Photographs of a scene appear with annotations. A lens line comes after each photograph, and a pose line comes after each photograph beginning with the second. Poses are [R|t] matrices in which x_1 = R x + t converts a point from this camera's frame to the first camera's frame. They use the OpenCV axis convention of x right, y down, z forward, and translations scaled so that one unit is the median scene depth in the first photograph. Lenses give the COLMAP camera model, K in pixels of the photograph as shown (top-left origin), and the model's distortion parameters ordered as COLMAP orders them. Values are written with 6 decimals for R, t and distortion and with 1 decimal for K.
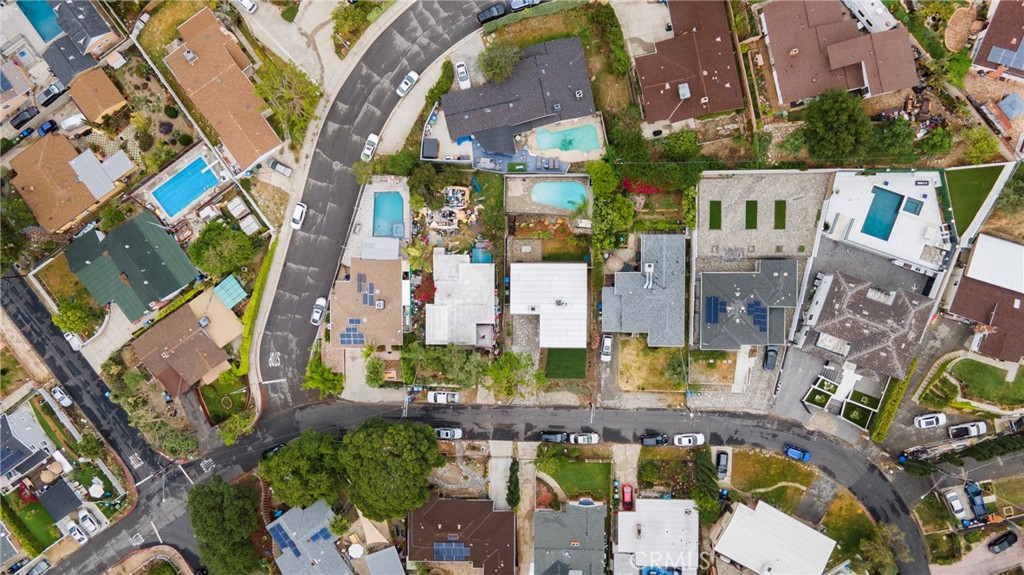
lens RADIAL K [[744.7, 0, 506.5], [0, 744.7, 291.8], [0, 0, 1]] dist [0.024843, 0.036309]
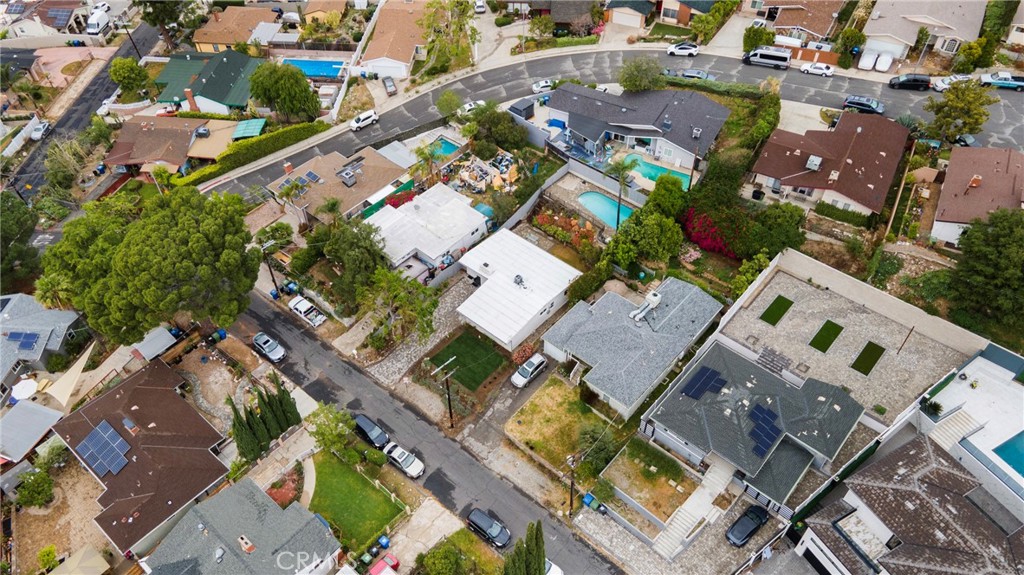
lens RADIAL K [[744.7, 0, 506.5], [0, 744.7, 291.8], [0, 0, 1]] dist [0.024843, 0.036309]
pose [[0.752728, 0.503537, -0.424089, 0.363077], [-0.657019, 0.533922, -0.532215, 0.400490], [-0.041560, 0.679248, 0.732732, 0.482487]]
